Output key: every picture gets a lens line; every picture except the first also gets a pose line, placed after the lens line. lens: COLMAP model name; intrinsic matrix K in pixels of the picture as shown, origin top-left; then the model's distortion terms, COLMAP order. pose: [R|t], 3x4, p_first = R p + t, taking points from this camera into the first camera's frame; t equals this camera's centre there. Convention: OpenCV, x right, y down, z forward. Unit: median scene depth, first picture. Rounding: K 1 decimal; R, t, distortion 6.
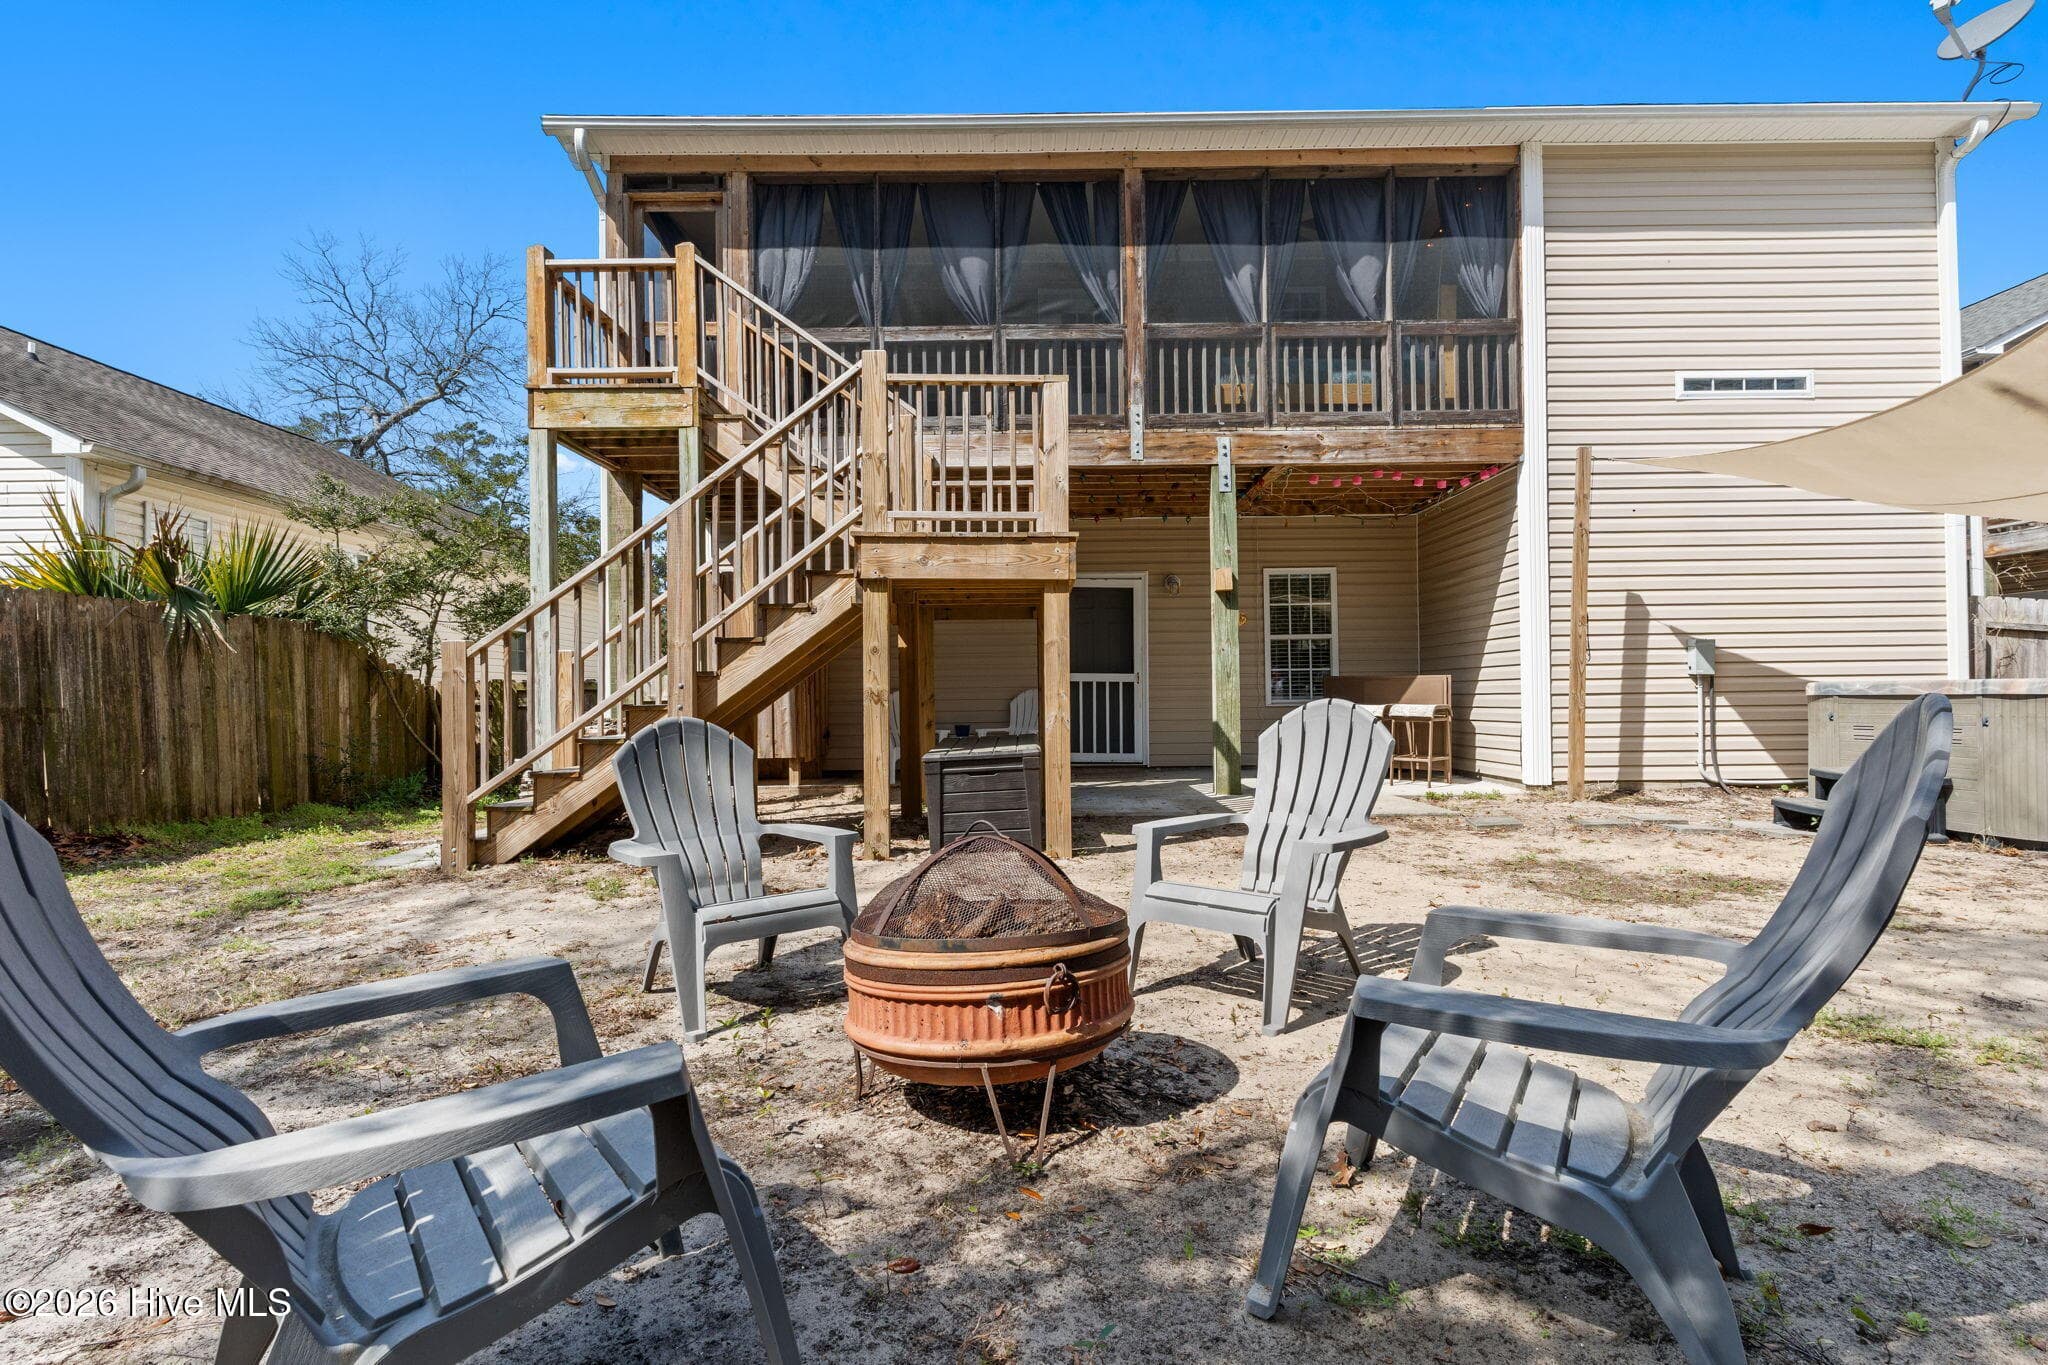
lens RADIAL K [[989.6, 0, 1025.3], [0, 989.6, 670.1], [0, 0, 1]] dist [0.001223, -0.000451]
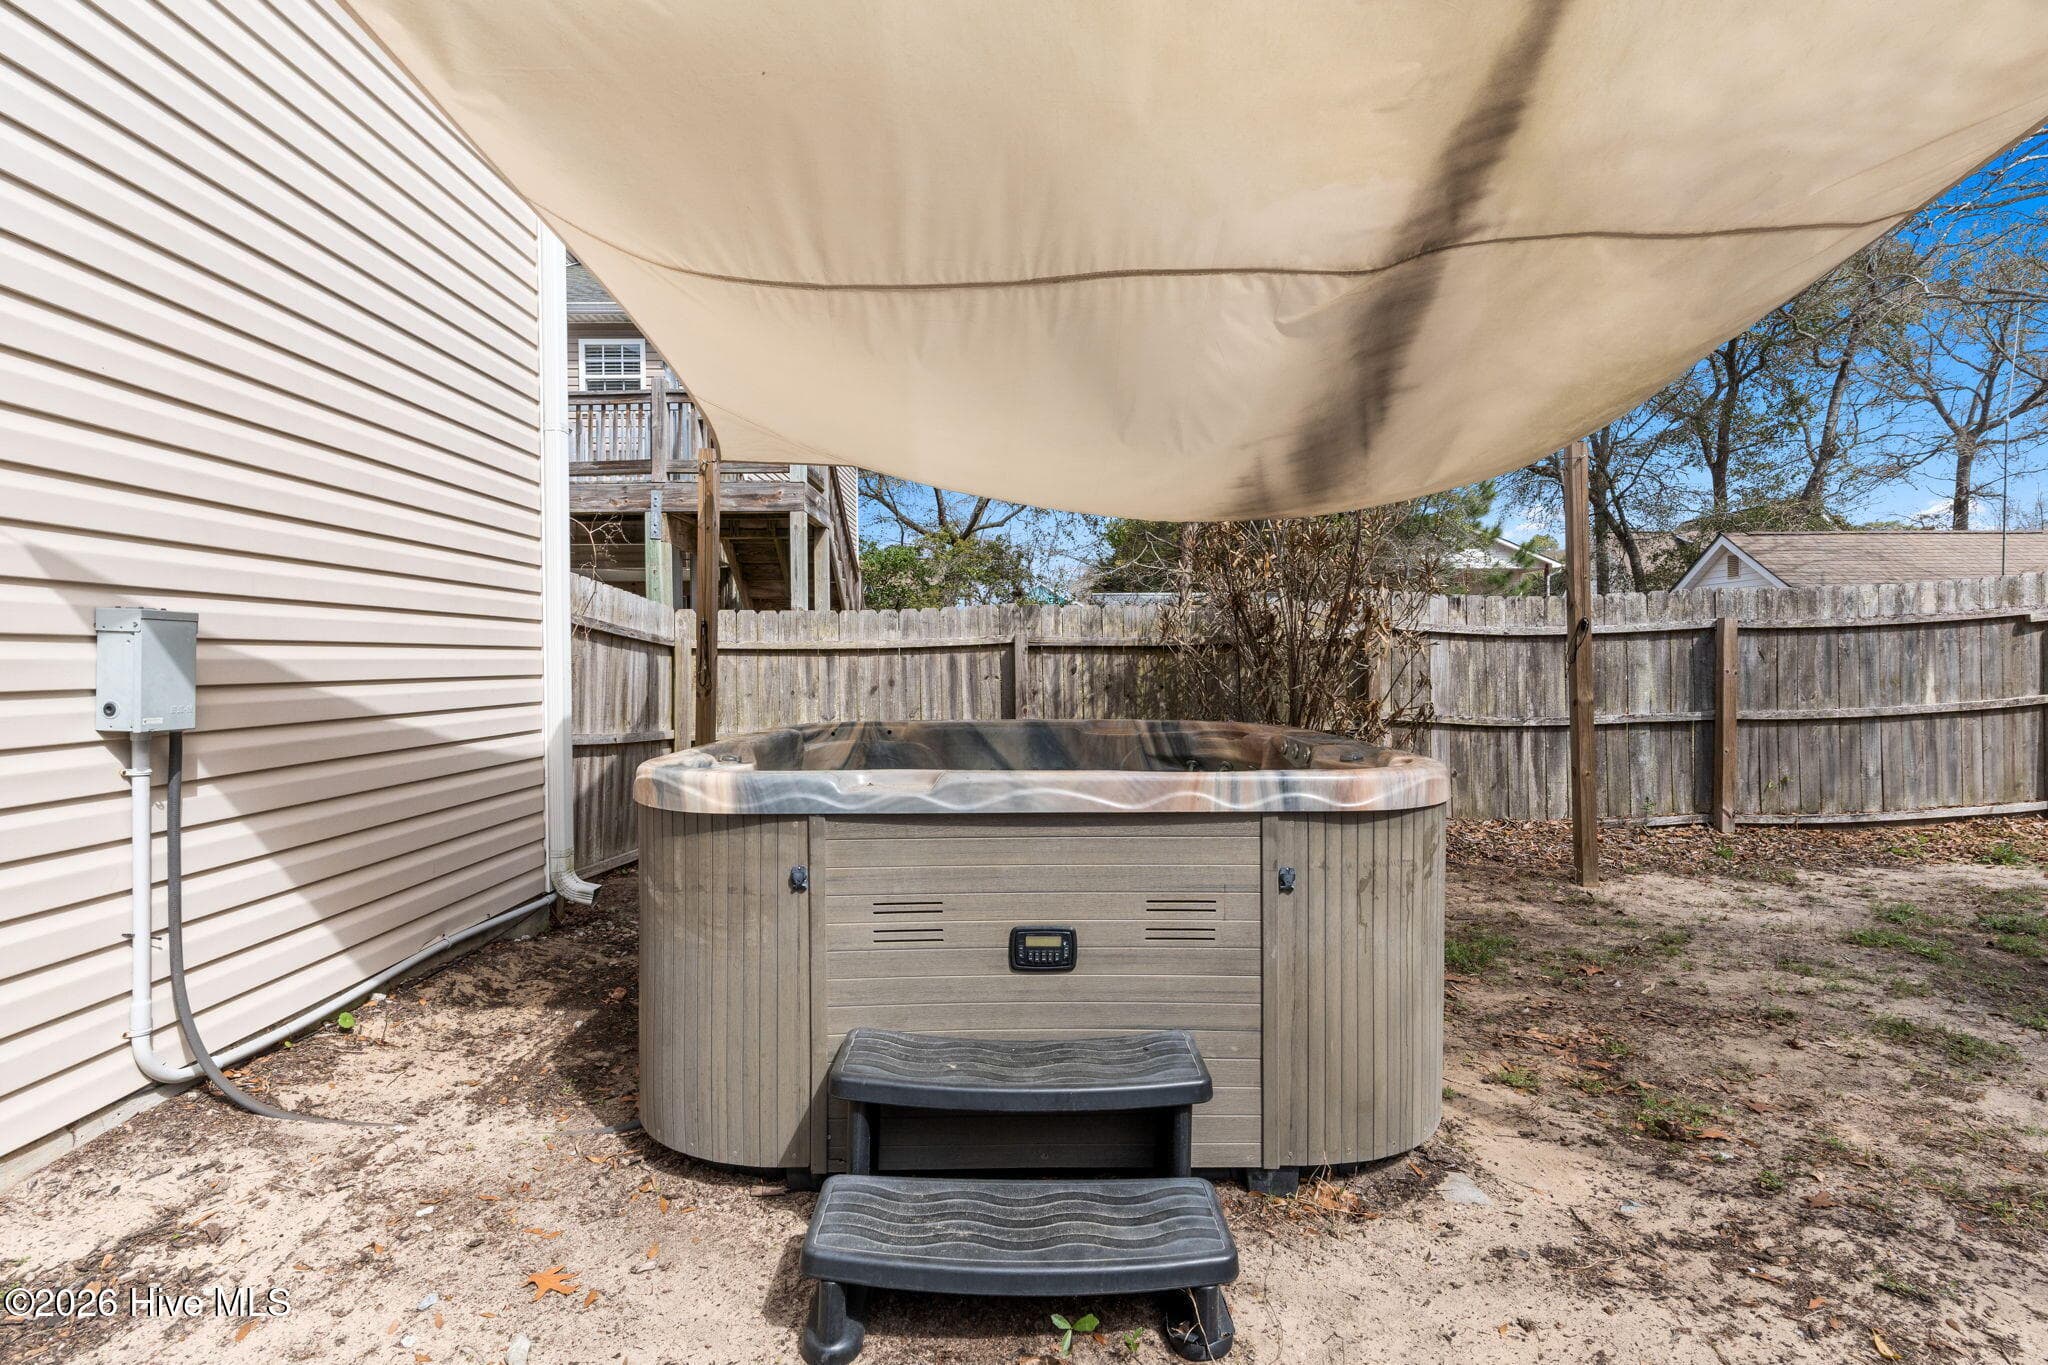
lens RADIAL K [[989.6, 0, 1025.3], [0, 989.6, 670.1], [0, 0, 1]] dist [0.001223, -0.000451]
pose [[-0.013939, 0.002648, 0.999899, 0.377951], [-0.024674, 0.999691, -0.002991, -0.018630], [-0.999598, -0.024714, -0.013869, 0.732065]]
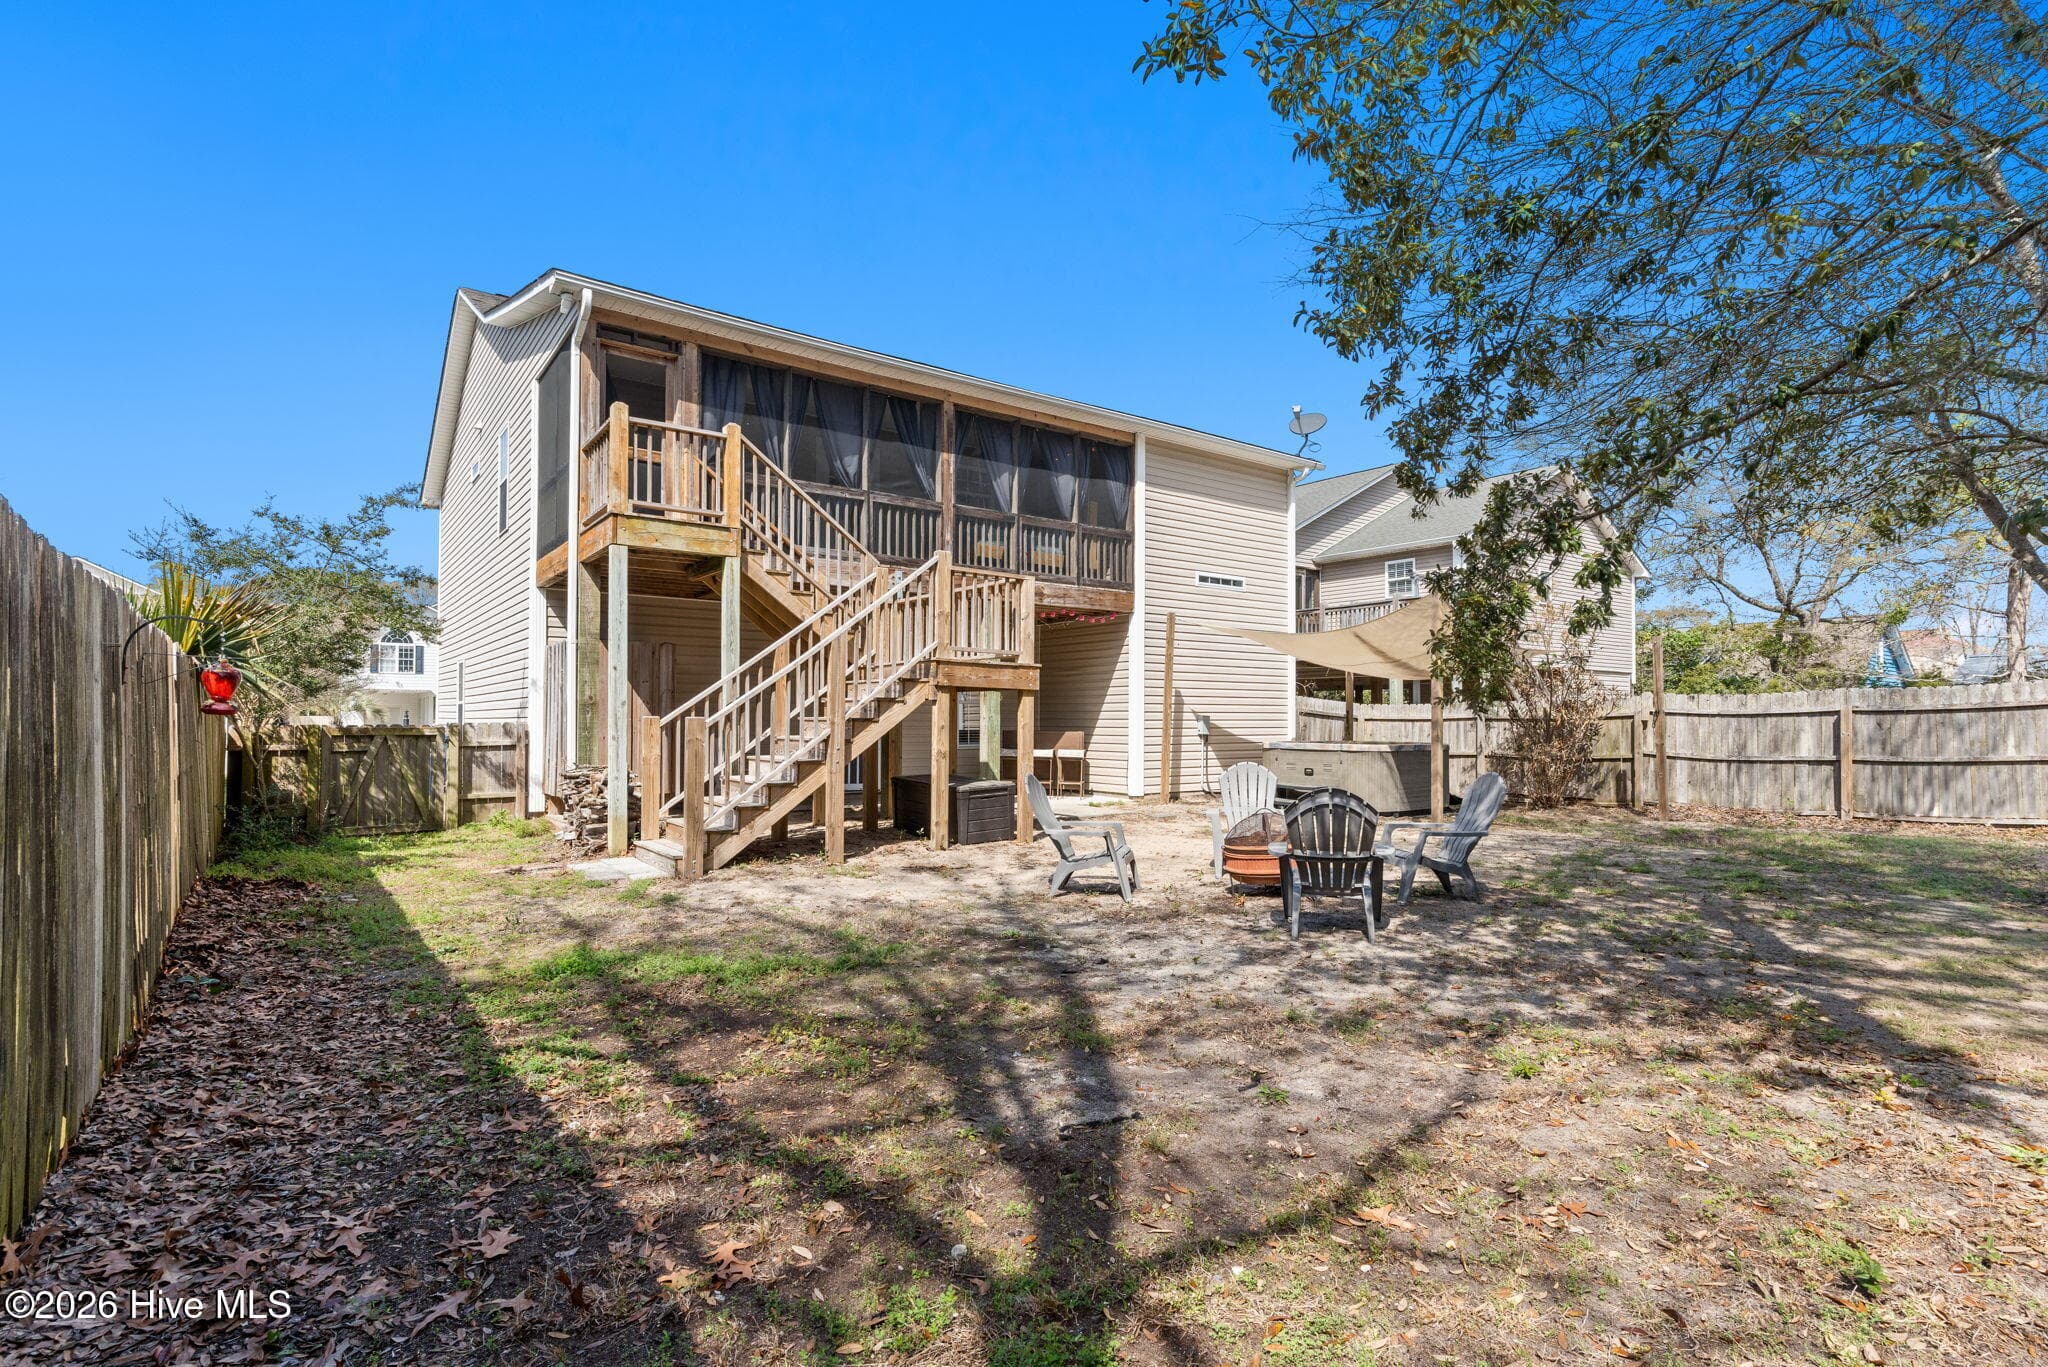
lens RADIAL K [[989.6, 0, 1025.3], [0, 989.6, 671.1], [0, 0, 1]] dist [0.001223, -0.000451]
pose [[0.804529, 0.043442, 0.592323, -0.694533], [-0.029499, 0.999013, -0.033202, -0.042261], [-0.593180, 0.009239, 0.805017, -0.306000]]
